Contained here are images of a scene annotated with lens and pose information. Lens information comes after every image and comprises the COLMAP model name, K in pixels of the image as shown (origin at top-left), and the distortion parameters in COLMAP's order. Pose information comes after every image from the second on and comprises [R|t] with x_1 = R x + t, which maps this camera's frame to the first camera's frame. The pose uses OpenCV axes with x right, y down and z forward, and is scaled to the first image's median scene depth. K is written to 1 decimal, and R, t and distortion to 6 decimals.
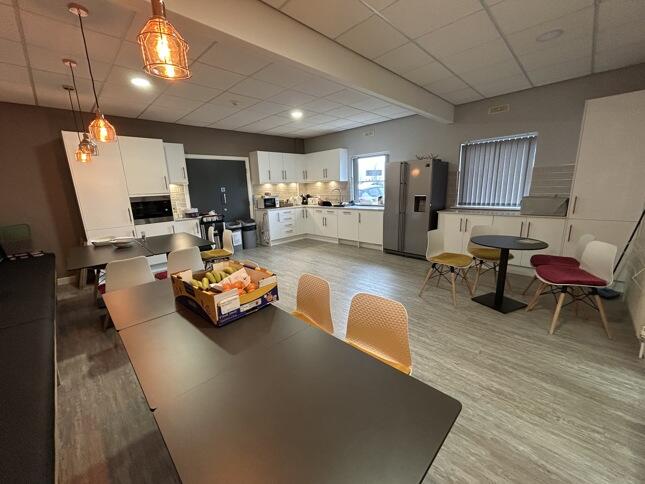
lens RADIAL K [[259.5, 0, 321.3], [0, 259.5, 243.8], [0, 0, 1]] dist [0.001080, -0.000918]
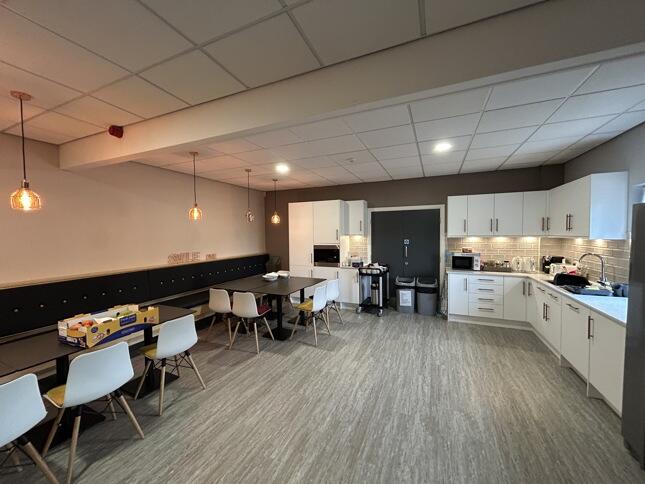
lens RADIAL K [[259.5, 0, 321.7], [0, 259.5, 241.2], [0, 0, 1]] dist [0.001080, -0.000918]
pose [[0.363210, 0.061742, -0.929659, 0.346452], [-0.209642, 0.977631, -0.016977, -0.126088], [0.907815, 0.201062, 0.368029, 0.372282]]
